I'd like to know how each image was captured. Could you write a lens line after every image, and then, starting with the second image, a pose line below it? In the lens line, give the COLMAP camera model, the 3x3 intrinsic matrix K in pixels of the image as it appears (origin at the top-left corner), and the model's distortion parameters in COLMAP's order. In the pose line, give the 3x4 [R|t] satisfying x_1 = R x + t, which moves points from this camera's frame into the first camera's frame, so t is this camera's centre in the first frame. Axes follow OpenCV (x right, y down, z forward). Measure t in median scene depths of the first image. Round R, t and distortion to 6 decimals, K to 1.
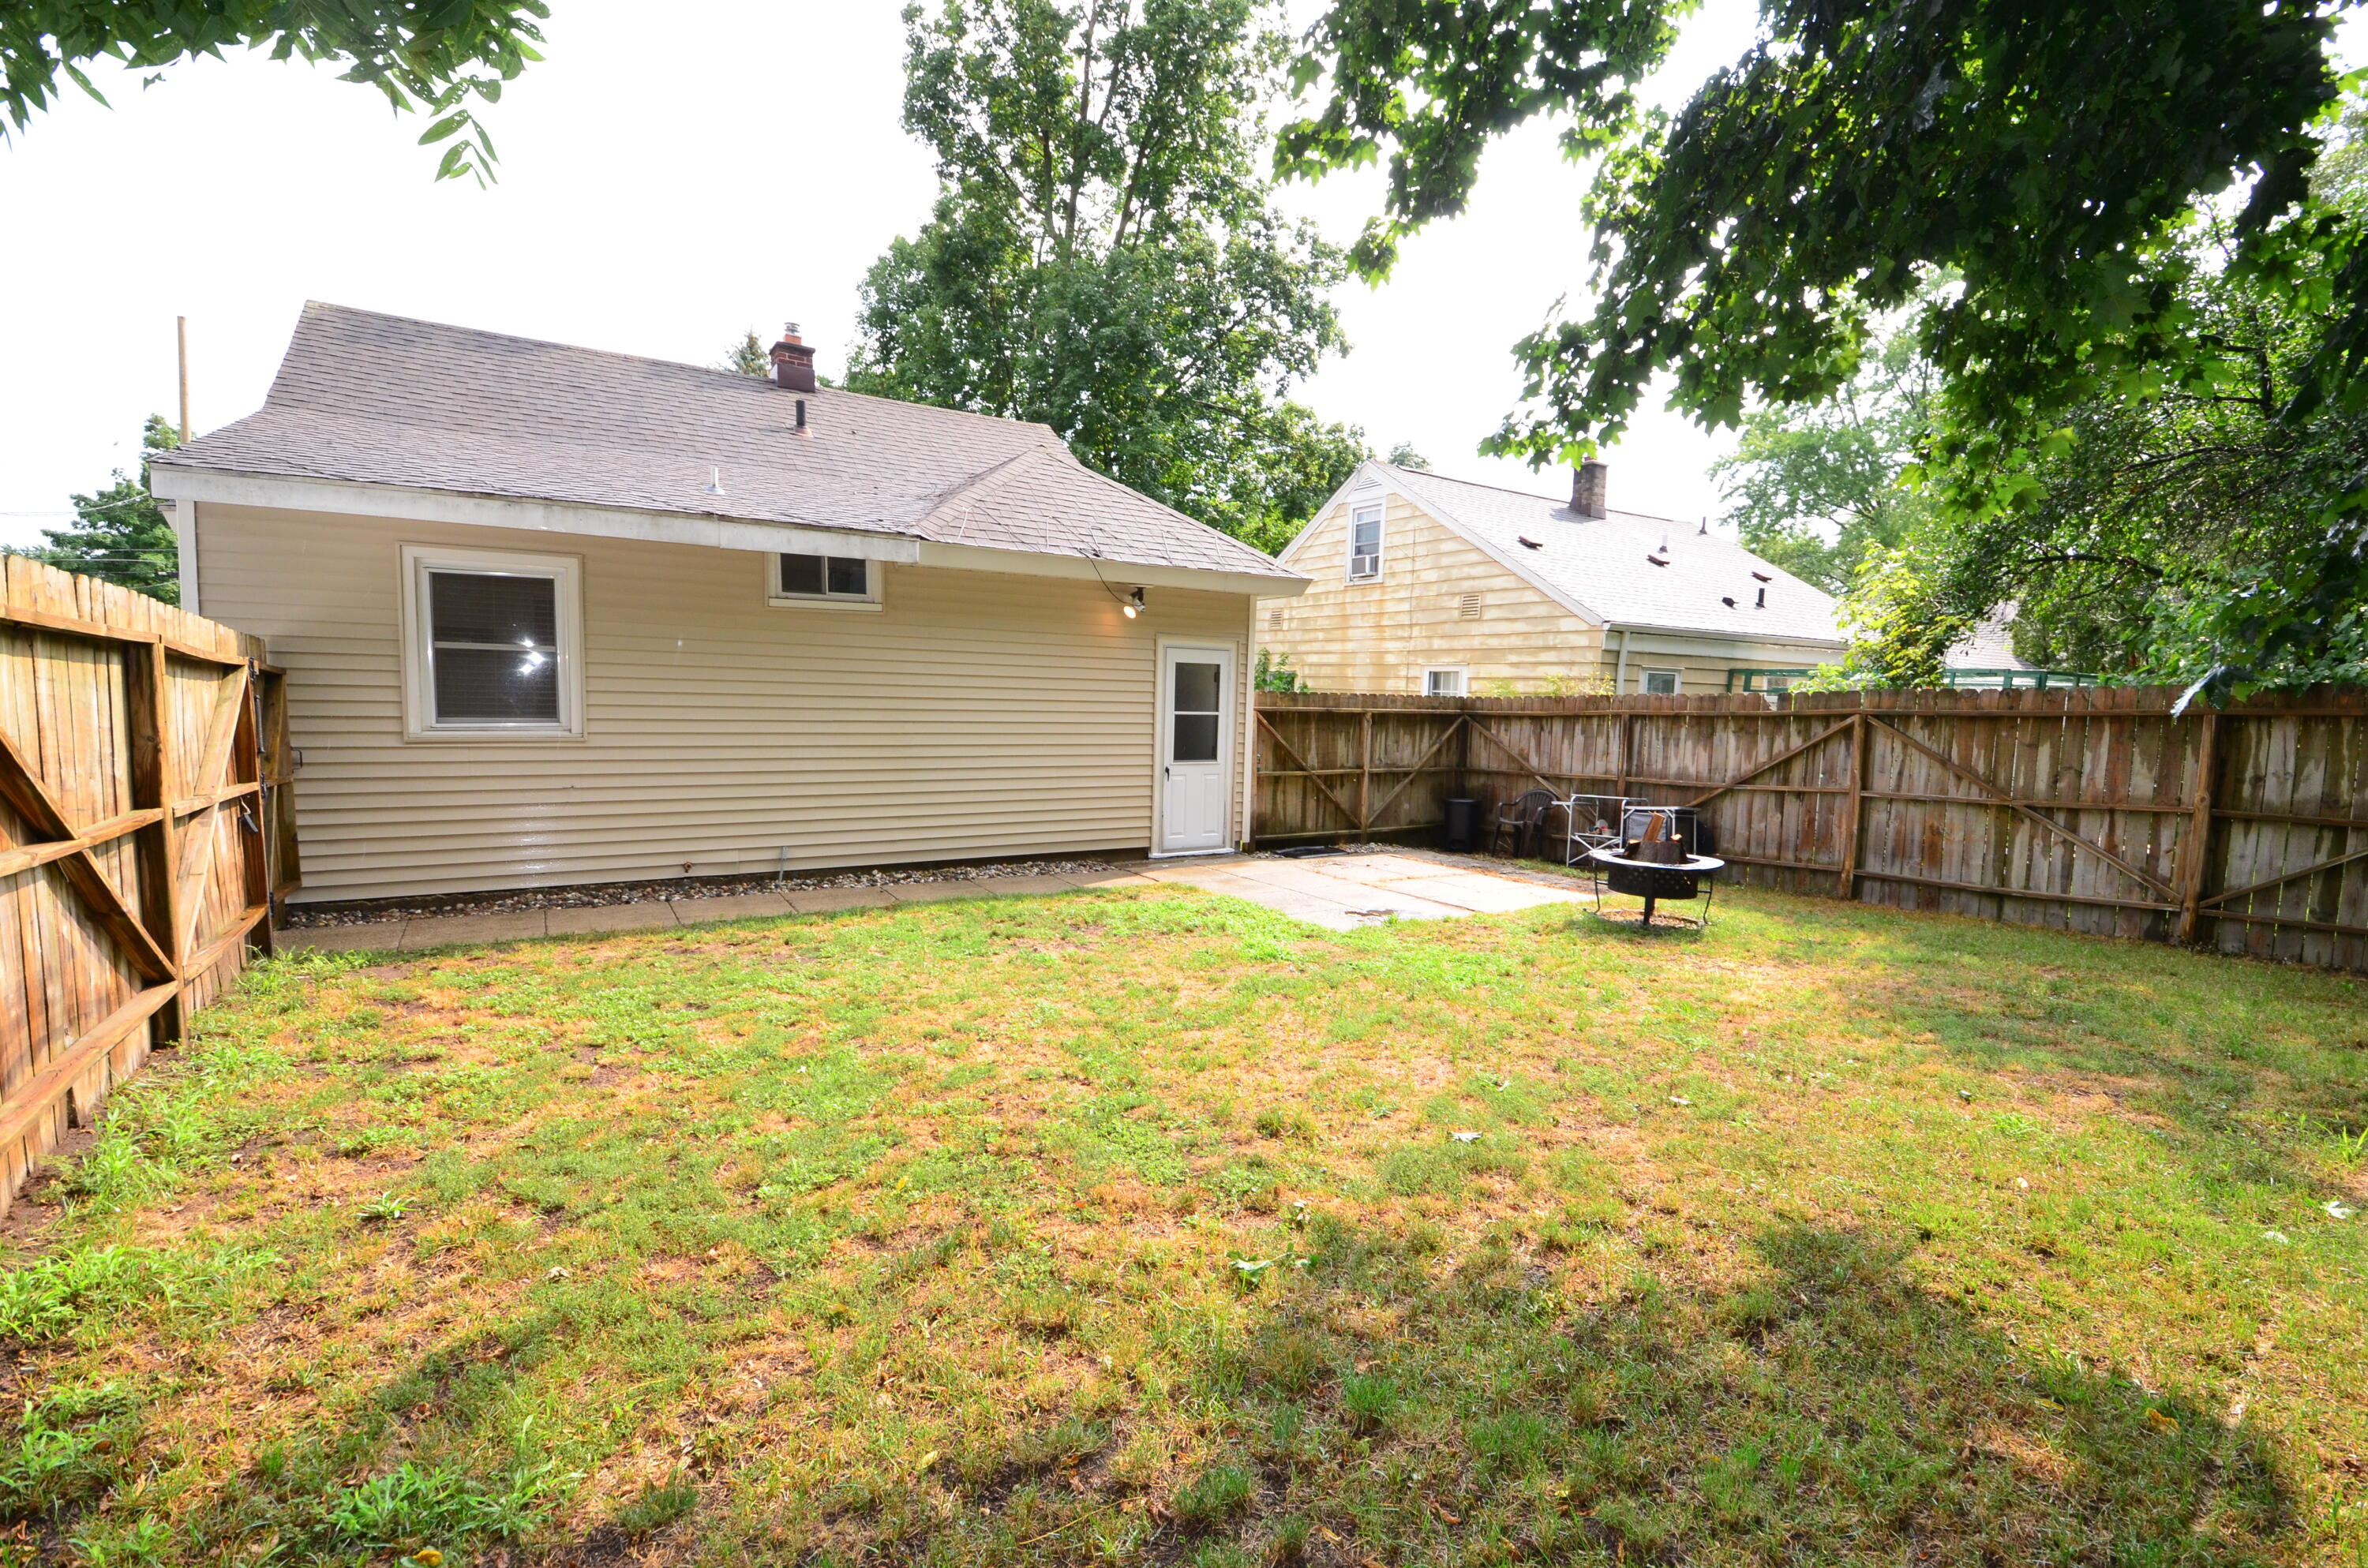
lens RADIAL K [[1045.5, 0, 1184.0], [0, 1045.5, 784.0], [0, 0, 1]] dist [-0.023349, -0.000420]
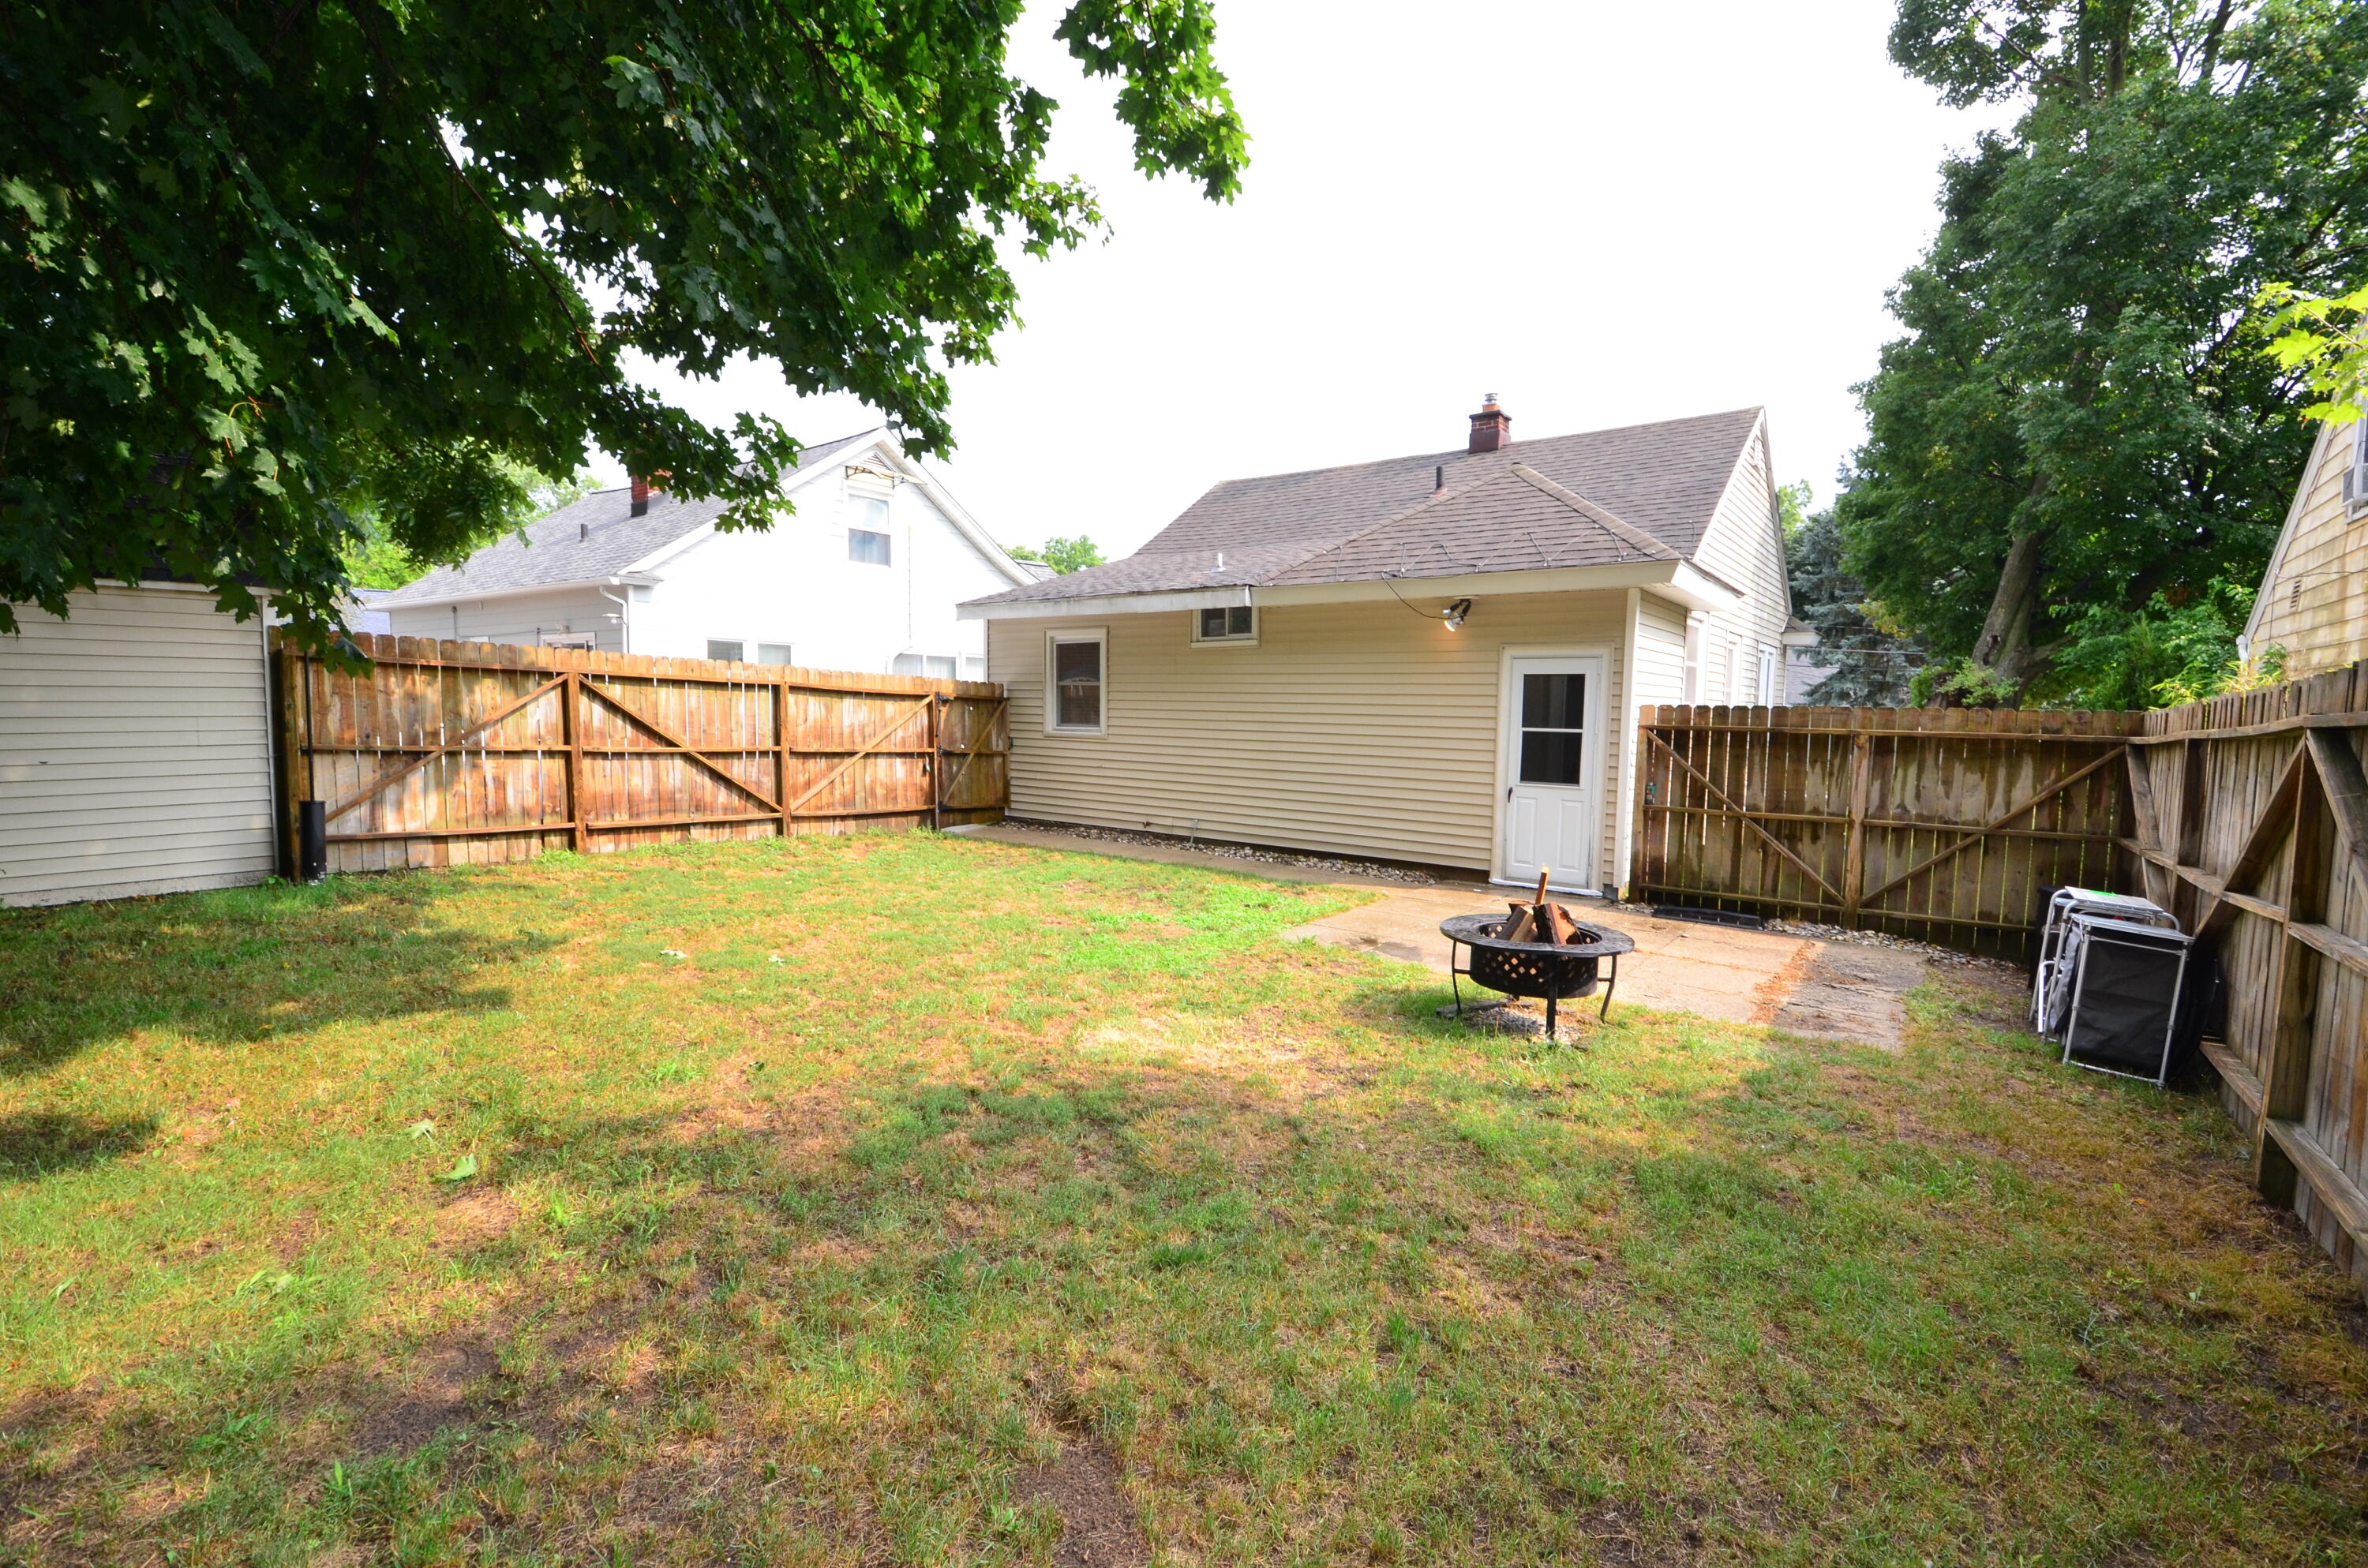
lens RADIAL K [[1045.5, 0, 1184.0], [0, 1045.5, 784.0], [0, 0, 1]] dist [-0.023349, -0.000420]
pose [[0.326391, 0.048809, -0.943974, 0.775267], [-0.093029, 0.995476, 0.019306, -0.010233], [0.940646, 0.081515, 0.329455, 0.434895]]
